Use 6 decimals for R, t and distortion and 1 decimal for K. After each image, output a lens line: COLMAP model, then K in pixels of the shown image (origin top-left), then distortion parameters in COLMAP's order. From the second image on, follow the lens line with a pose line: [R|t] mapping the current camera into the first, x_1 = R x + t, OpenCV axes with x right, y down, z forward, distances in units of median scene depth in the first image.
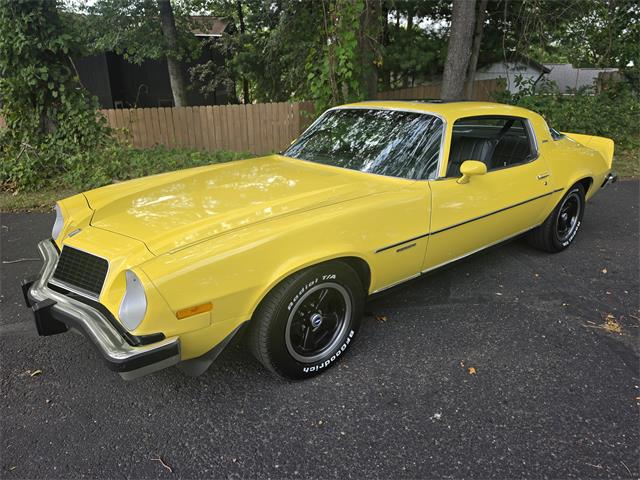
lens RADIAL K [[446.6, 0, 319.2], [0, 446.6, 240.4], [0, 0, 1]] dist [0.037804, -0.047703]
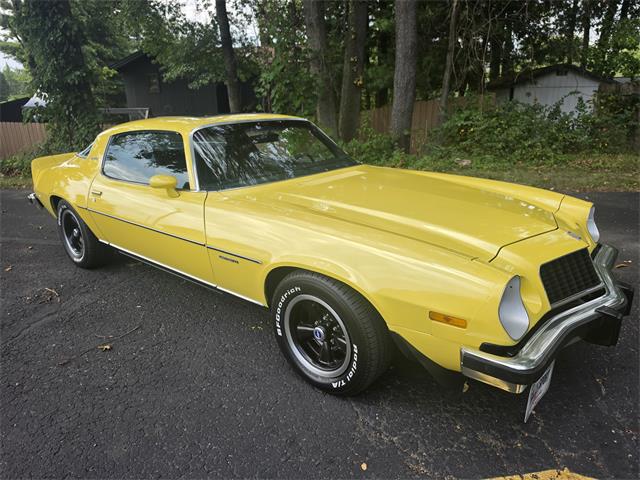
lens RADIAL K [[446.6, 0, 312.5], [0, 446.6, 246.5], [0, 0, 1]] dist [0.037804, -0.047703]
pose [[0.936985, 0.090419, -0.337466, 1.212611], [-0.099255, 0.995021, -0.008984, 0.066049], [0.334974, 0.041913, 0.941295, -0.139180]]
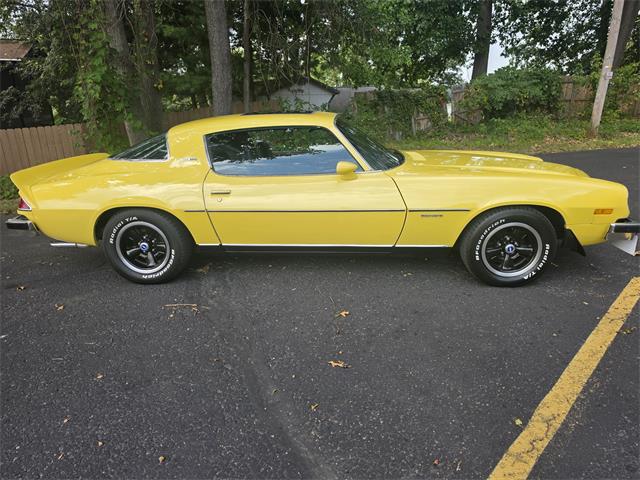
lens RADIAL K [[446.6, 0, 319.9], [0, 446.6, 243.4], [0, 0, 1]] dist [0.037804, -0.047703]
pose [[0.954163, -0.108277, 0.279016, 0.446055], [0.119148, 0.992627, -0.022248, 0.135528], [-0.274550, 0.054473, 0.960029, -0.332789]]
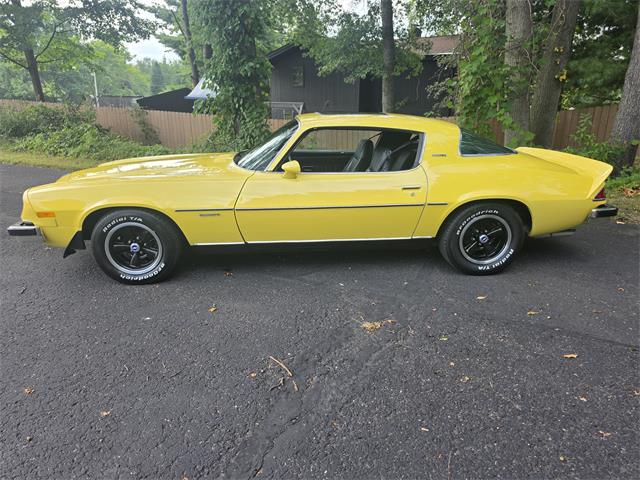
lens RADIAL K [[446.6, 0, 314.2], [0, 446.6, 238.1], [0, 0, 1]] dist [0.037804, -0.047703]
pose [[0.818514, 0.176094, -0.546832, 0.776654], [-0.196527, 0.980263, 0.021502, -0.004523], [0.539826, 0.089868, 0.836966, 0.018918]]
